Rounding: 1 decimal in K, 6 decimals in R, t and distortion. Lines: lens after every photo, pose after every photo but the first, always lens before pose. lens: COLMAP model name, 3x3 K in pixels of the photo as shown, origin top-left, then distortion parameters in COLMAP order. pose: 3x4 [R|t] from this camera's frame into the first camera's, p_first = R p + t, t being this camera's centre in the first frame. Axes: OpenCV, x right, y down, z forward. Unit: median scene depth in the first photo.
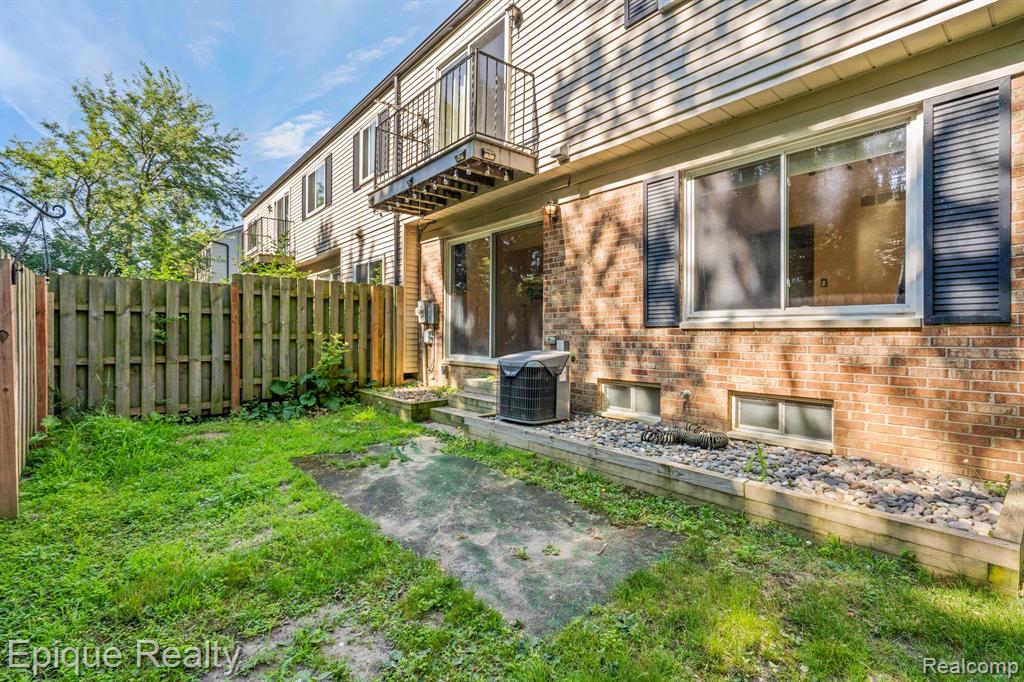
lens RADIAL K [[467.4, 0, 513.5], [0, 467.4, 343.5], [0, 0, 1]] dist [-0.005290, 0.001766]
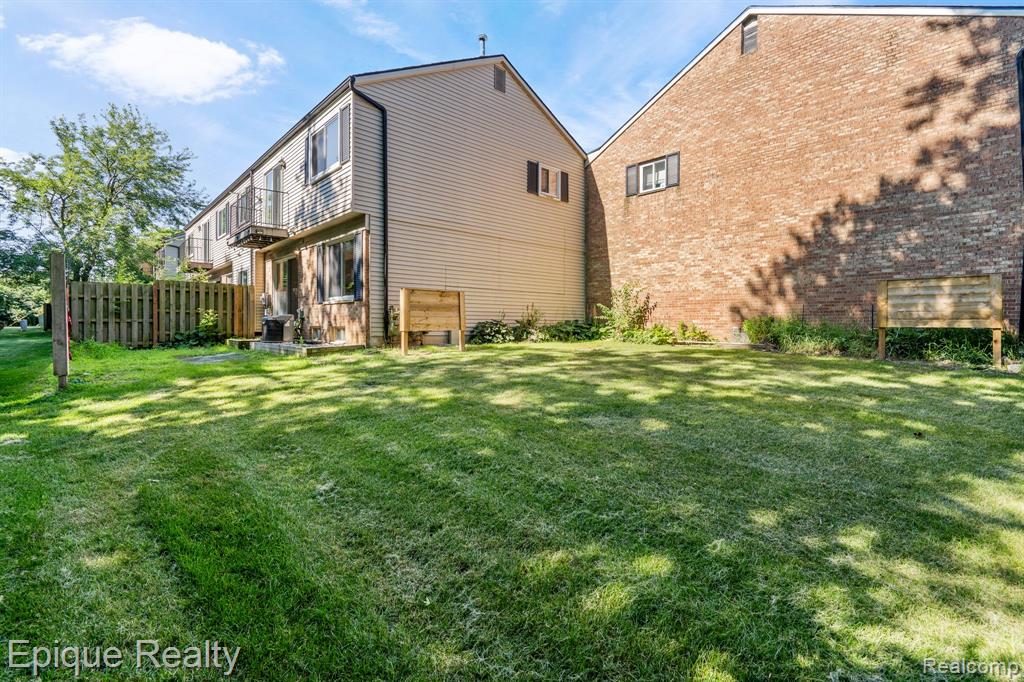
lens RADIAL K [[467.4, 0, 510.7], [0, 467.4, 330.9], [0, 0, 1]] dist [-0.005290, 0.001766]
pose [[0.999102, -0.001446, 0.042347, 0.790332], [0.001725, 0.999977, -0.006543, 0.082337], [-0.042337, 0.006610, 0.999082, -1.003718]]
